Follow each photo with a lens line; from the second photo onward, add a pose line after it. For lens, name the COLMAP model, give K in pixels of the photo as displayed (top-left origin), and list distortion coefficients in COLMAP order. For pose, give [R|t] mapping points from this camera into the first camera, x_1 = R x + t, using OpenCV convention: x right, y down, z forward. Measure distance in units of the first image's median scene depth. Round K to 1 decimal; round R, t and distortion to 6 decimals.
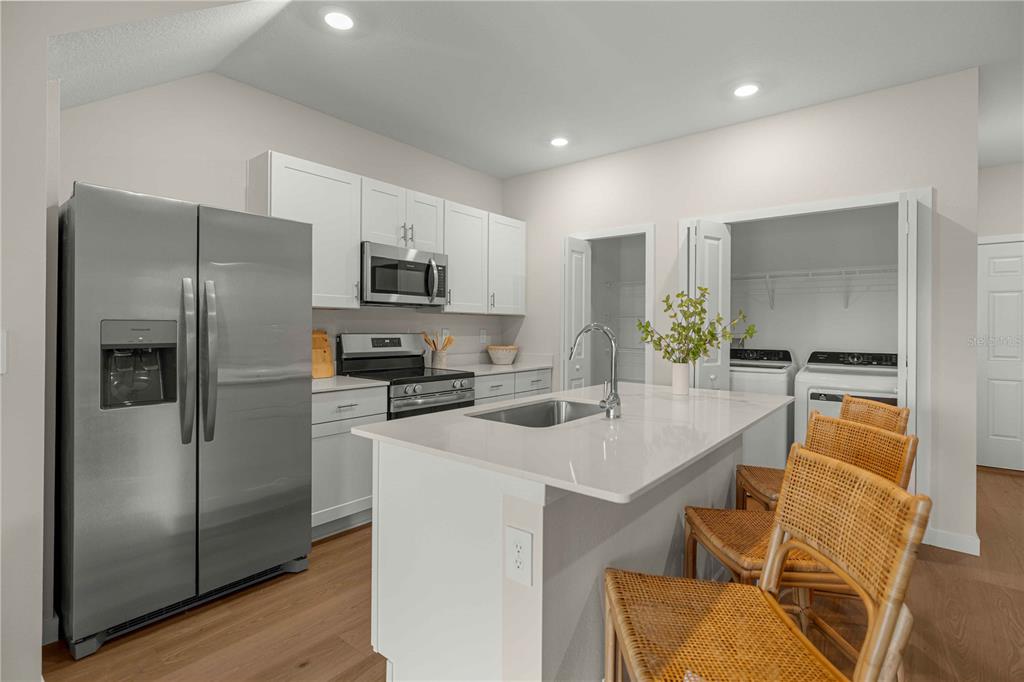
lens RADIAL K [[479.2, 0, 509.4], [0, 479.2, 332.4], [0, 0, 1]] dist [-0.002667, -0.000105]
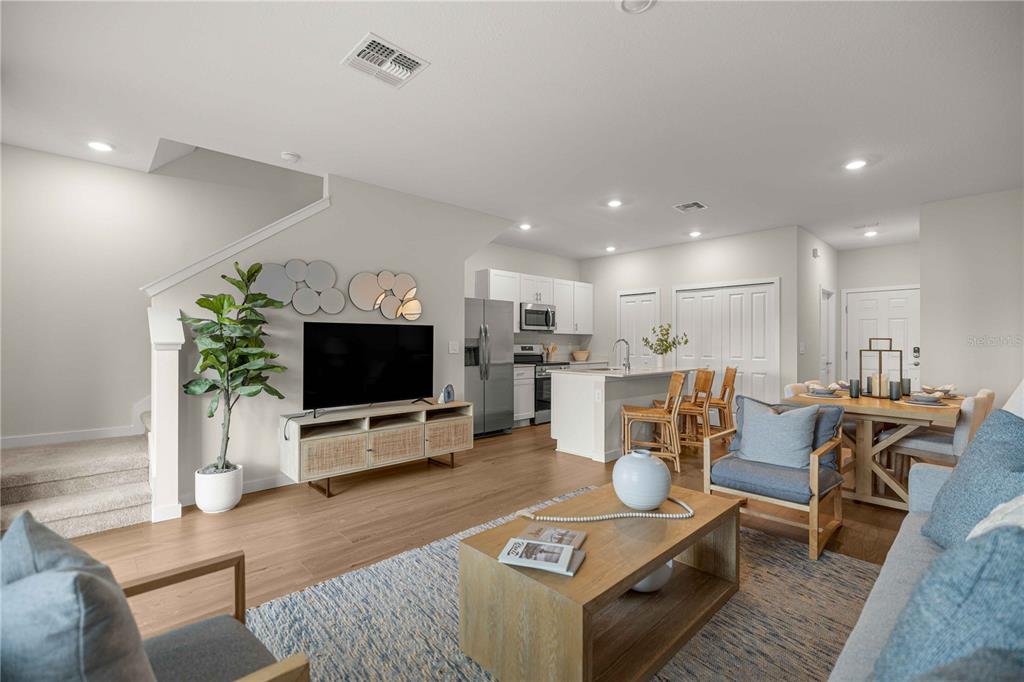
lens RADIAL K [[438.0, 0, 513.4], [0, 438.0, 344.1], [0, 0, 1]] dist [-0.000700, -0.000051]
pose [[0.991975, -0.004620, -0.126354, -0.074378], [0.003612, 0.999960, -0.008201, 0.017741], [0.126386, 0.007679, 0.991951, -0.917379]]
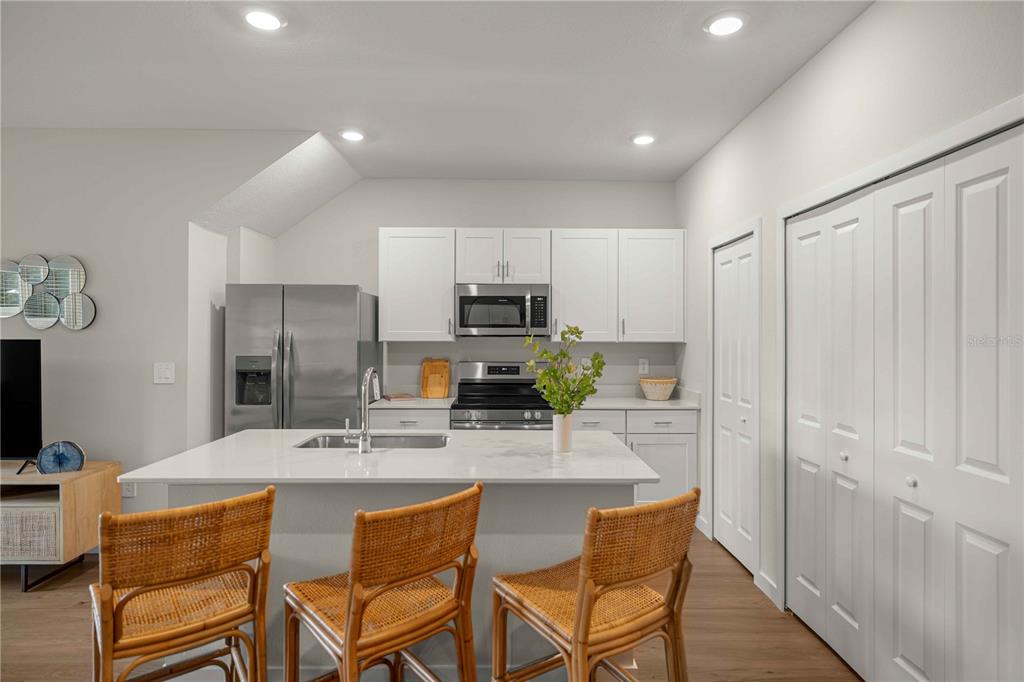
lens RADIAL K [[546.8, 0, 514.6], [0, 546.8, 331.7], [0, 0, 1]] dist [-0.006736, -0.000583]
pose [[0.658380, -0.012231, -0.752587, 0.706617], [-0.006977, 0.999726, -0.022350, -0.039510], [0.752654, 0.019966, 0.658114, 0.207033]]
